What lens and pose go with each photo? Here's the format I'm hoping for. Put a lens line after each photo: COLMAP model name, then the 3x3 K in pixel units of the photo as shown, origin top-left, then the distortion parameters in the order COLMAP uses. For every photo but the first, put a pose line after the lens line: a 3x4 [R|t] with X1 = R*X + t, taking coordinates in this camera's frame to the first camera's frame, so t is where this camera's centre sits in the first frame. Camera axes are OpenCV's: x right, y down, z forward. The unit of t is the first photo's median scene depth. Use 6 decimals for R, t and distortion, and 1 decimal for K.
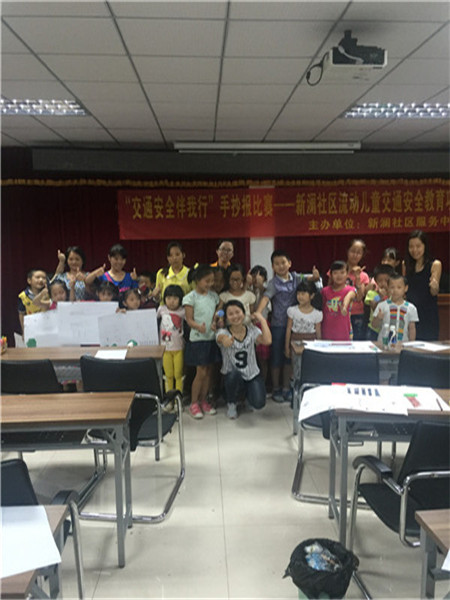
lens RADIAL K [[510.1, 0, 225.2], [0, 510.1, 301.0], [0, 0, 1]] dist [0.002349, 0.000433]
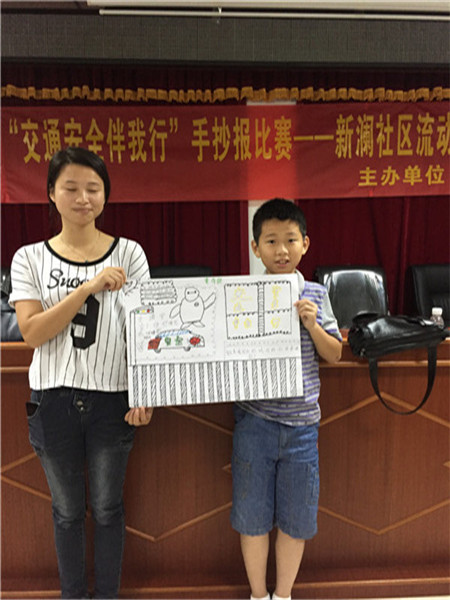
lens RADIAL K [[510.1, 0, 224.9], [0, 510.1, 298.7], [0, 0, 1]] dist [0.002349, 0.000433]
pose [[0.999998, 0.001648, 0.000844, 0.024121], [-0.001665, 0.999785, 0.020649, -0.033411], [-0.000809, -0.020650, 0.999786, 0.471786]]
